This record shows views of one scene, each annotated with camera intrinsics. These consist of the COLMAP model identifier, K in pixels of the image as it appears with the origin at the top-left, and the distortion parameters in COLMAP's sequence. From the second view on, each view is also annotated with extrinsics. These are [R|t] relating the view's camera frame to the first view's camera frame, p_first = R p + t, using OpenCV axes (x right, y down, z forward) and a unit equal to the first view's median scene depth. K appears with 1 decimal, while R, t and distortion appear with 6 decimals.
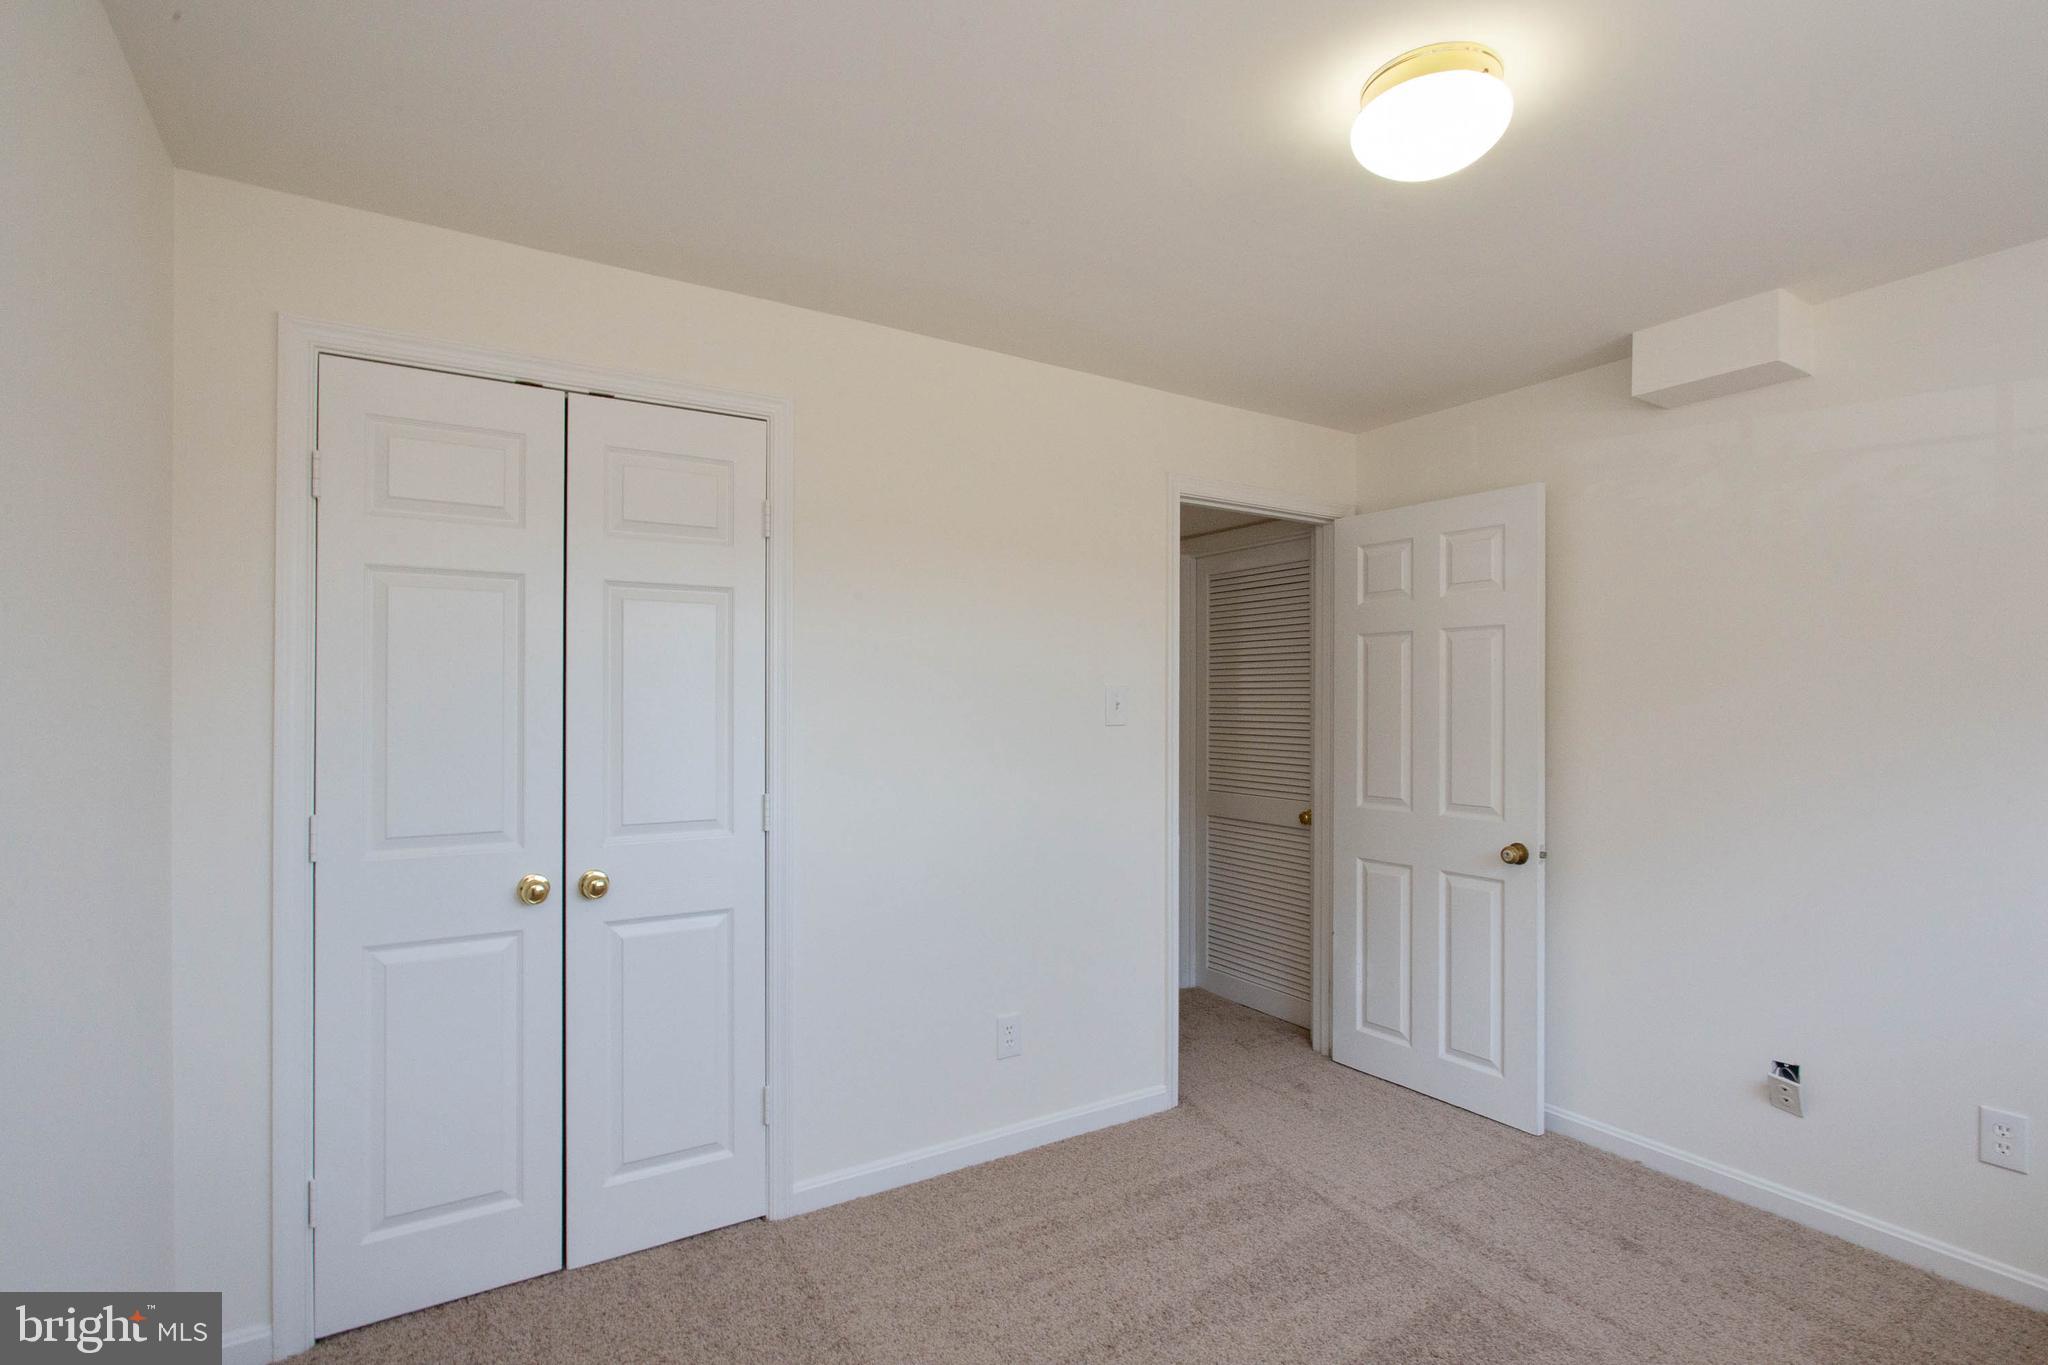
lens RADIAL K [[1016.6, 0, 1048.0], [0, 1016.6, 680.2], [0, 0, 1]] dist [0.001620, 0.000219]
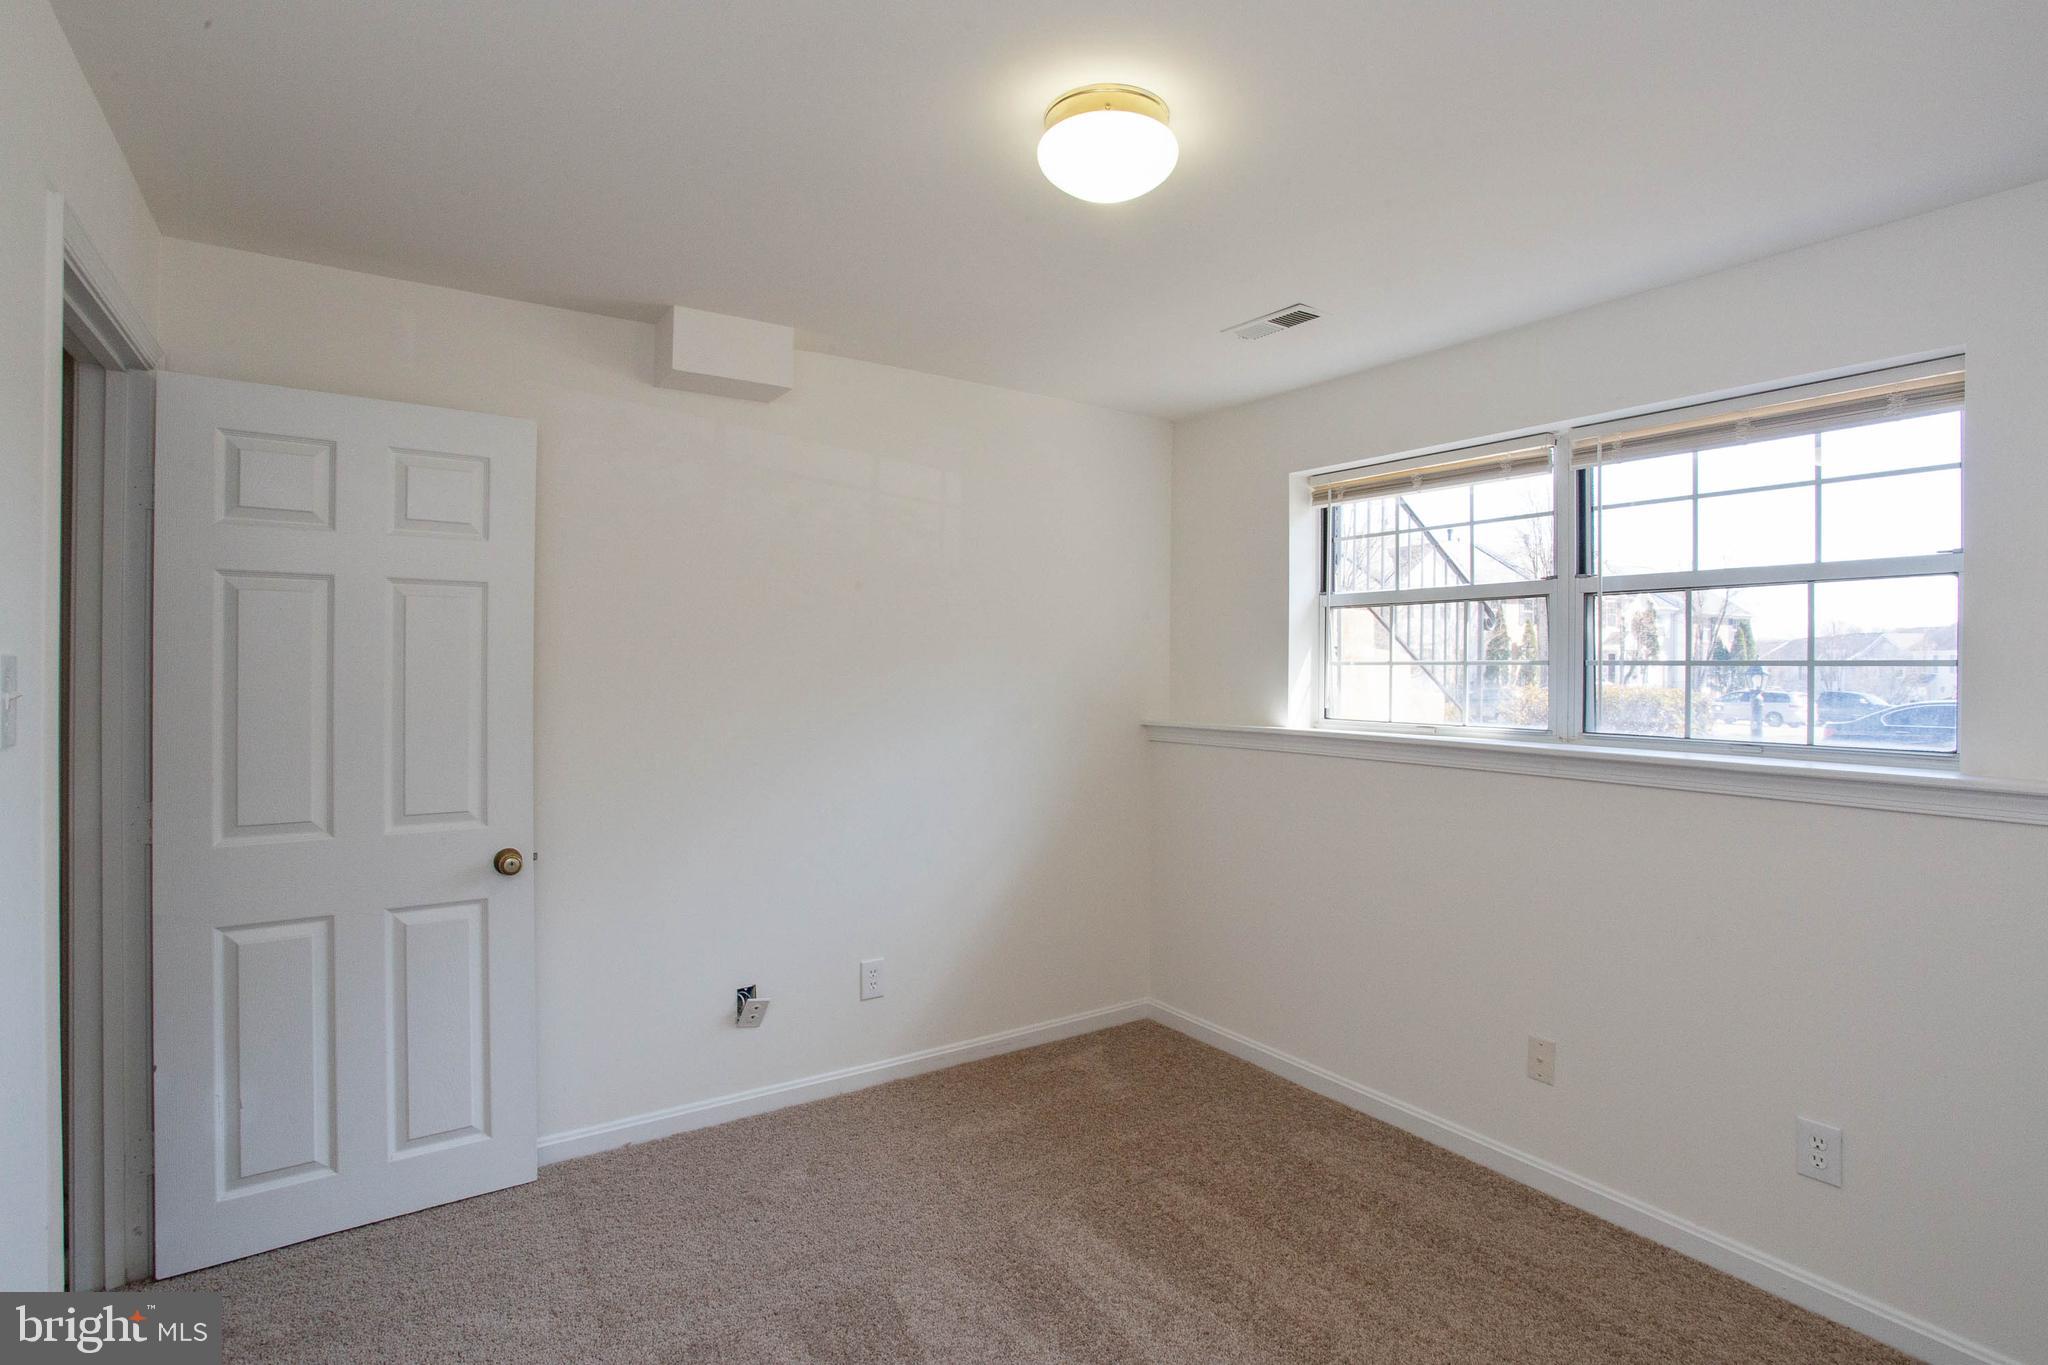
lens RADIAL K [[1016.6, 0, 1048.0], [0, 1016.6, 680.2], [0, 0, 1]] dist [0.001620, 0.000219]
pose [[-0.015618, -0.007617, 0.999849, -0.363958], [-0.023156, 0.999706, 0.007254, 0.006403], [-0.999610, -0.023040, -0.015790, 0.557124]]
